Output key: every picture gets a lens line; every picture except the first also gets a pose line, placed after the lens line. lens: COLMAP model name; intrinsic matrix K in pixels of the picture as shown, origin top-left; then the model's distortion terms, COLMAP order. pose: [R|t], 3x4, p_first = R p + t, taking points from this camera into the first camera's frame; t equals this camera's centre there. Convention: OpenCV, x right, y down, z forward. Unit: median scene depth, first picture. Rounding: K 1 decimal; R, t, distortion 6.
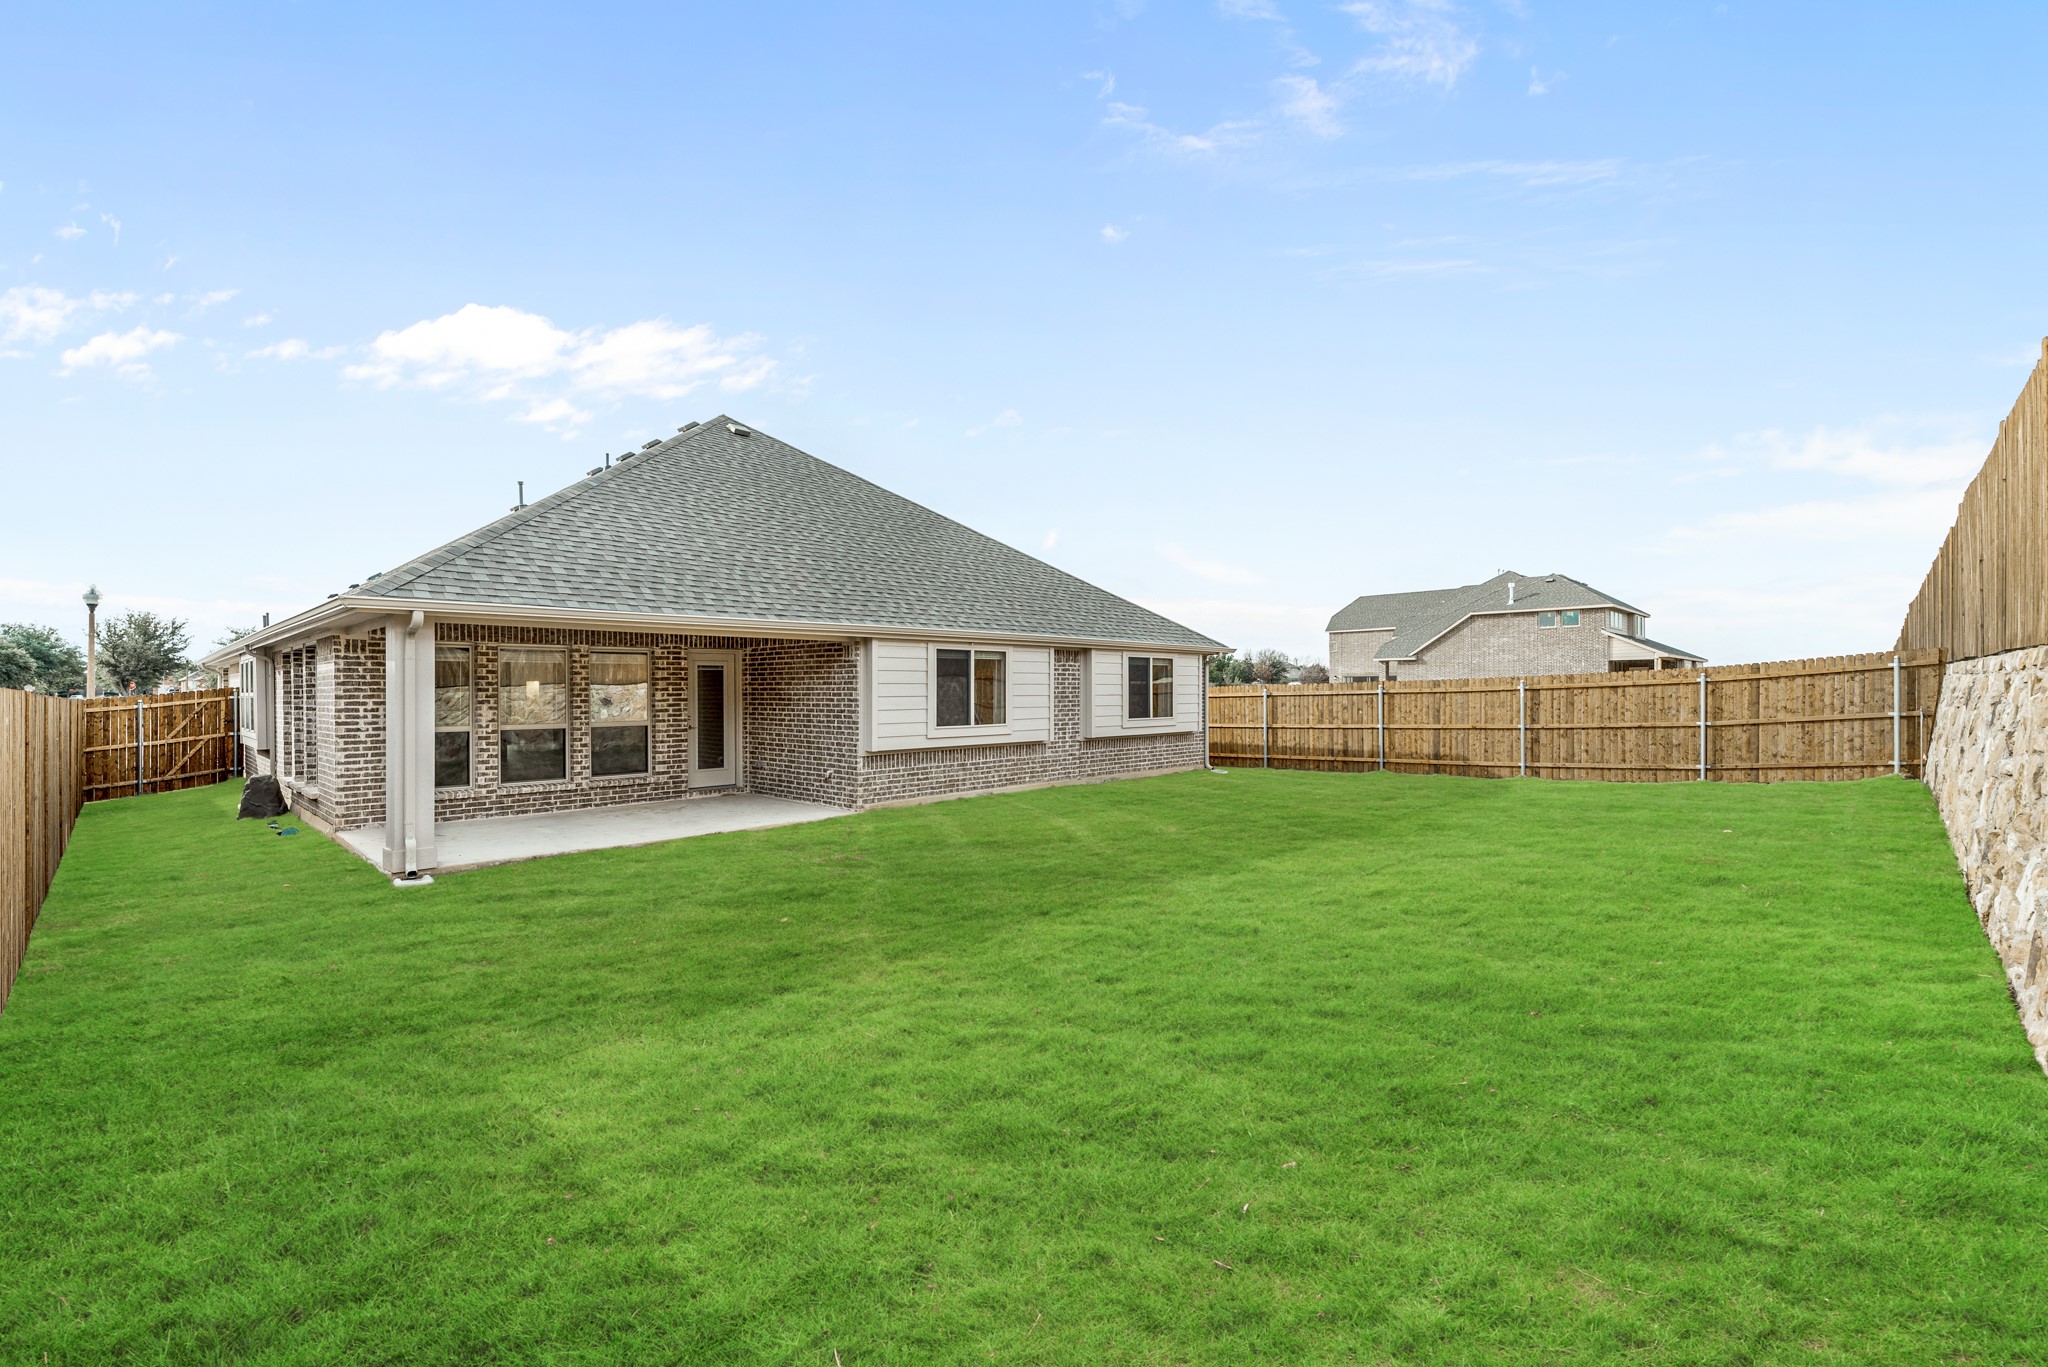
lens RADIAL K [[814.1, 0, 1021.8], [0, 814.1, 699.7], [0, 0, 1]] dist [0.007535, -0.000145]
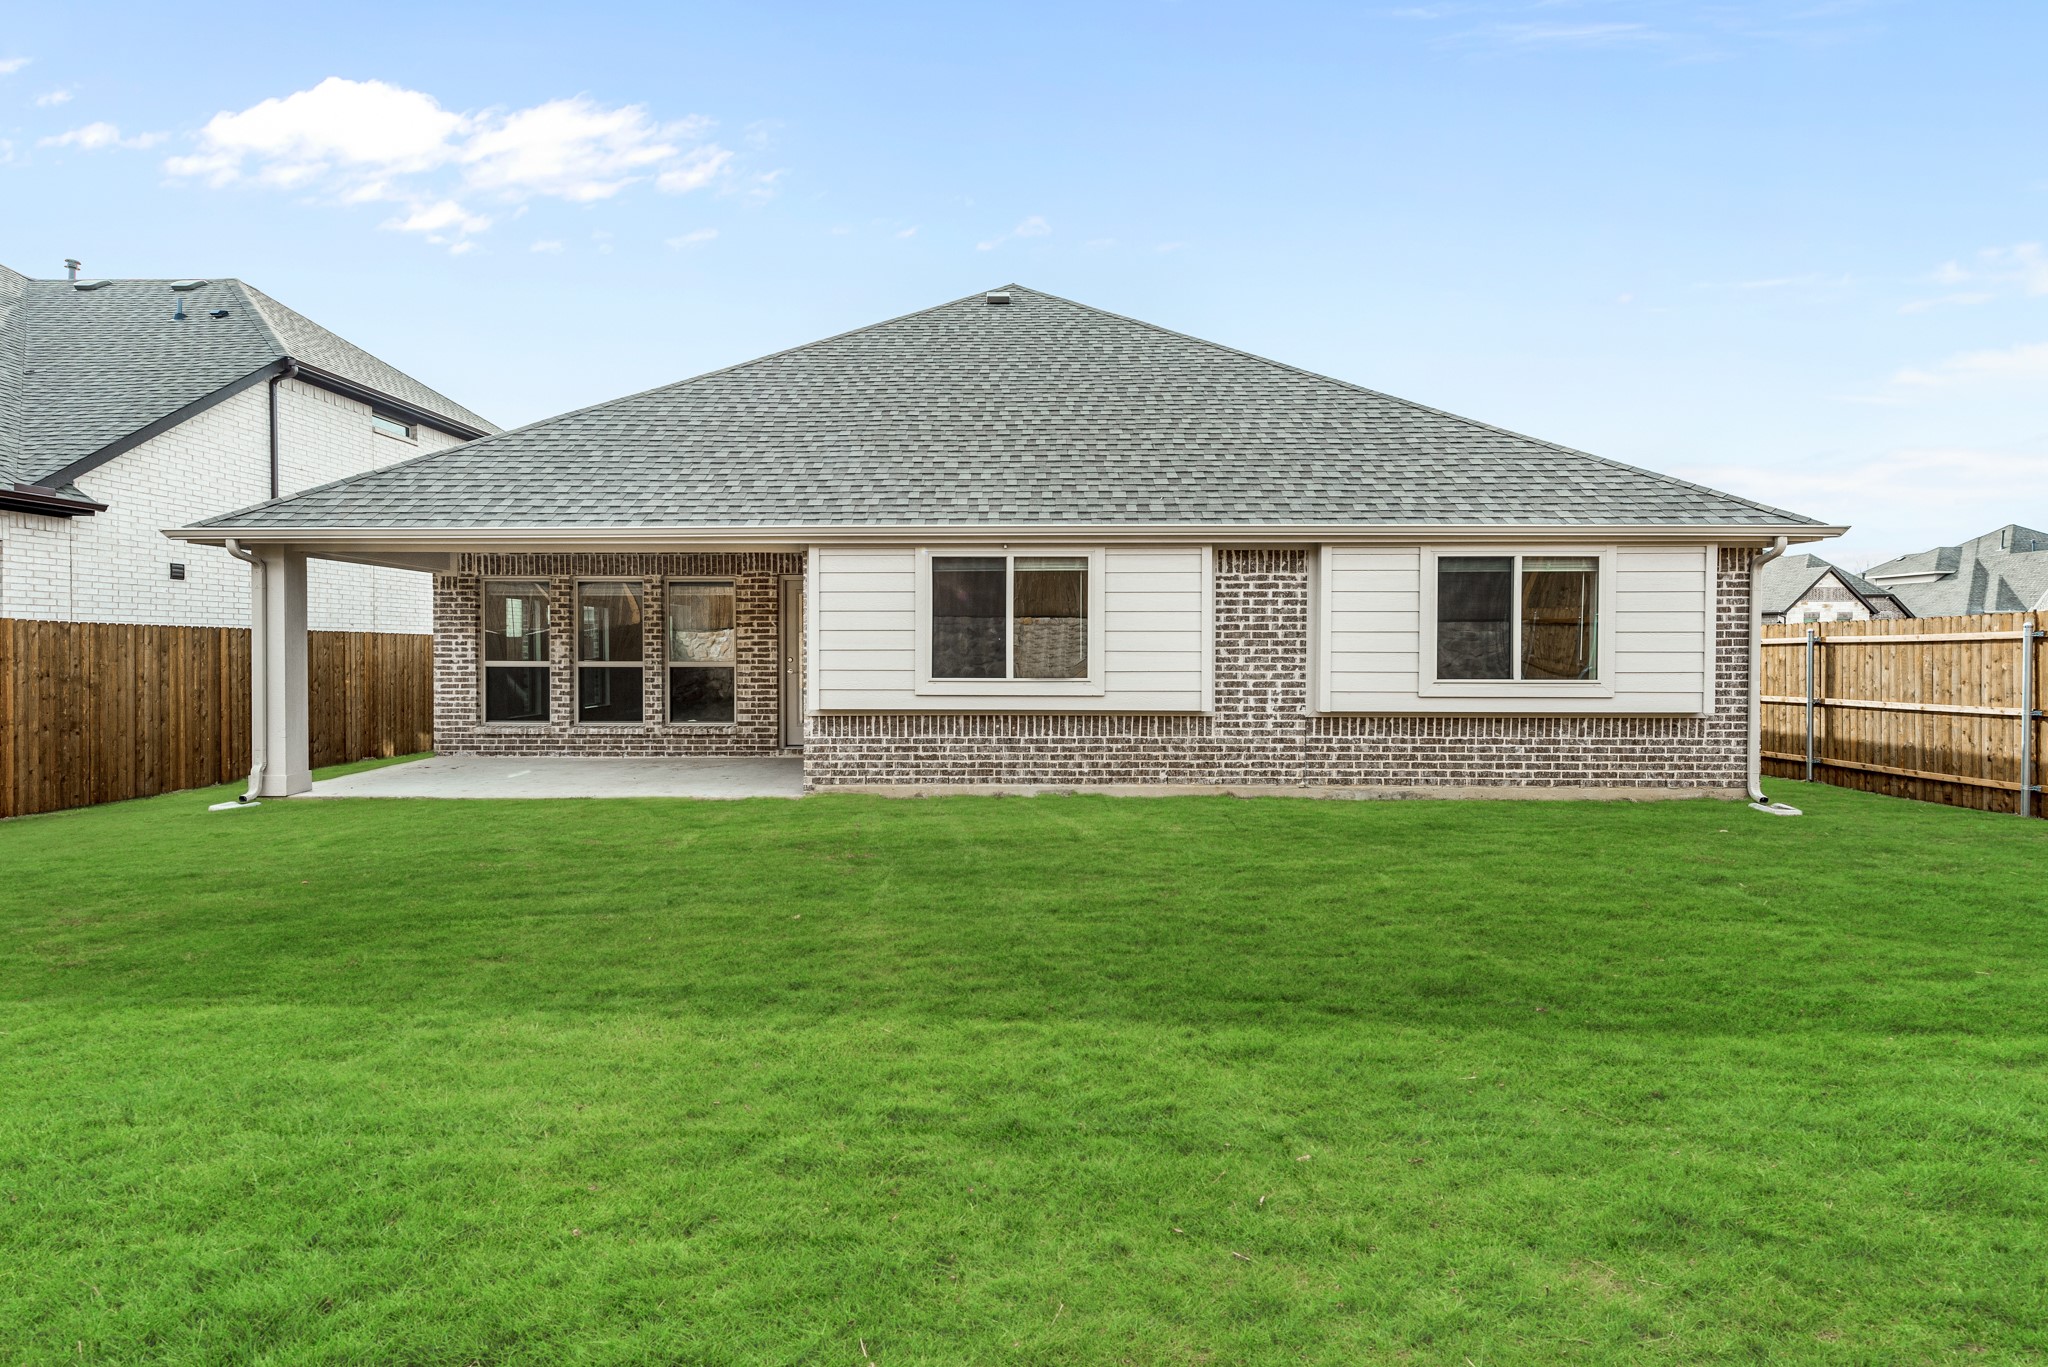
lens RADIAL K [[1052.6, 0, 1024.0], [0, 1052.6, 654.5], [0, 0, 1]] dist [-0.037926, -0.000092]
pose [[0.704922, 0.018341, -0.709048, 0.522158], [-0.006349, 0.999789, 0.019549, -0.002928], [0.709257, -0.009279, 0.704889, 0.454660]]
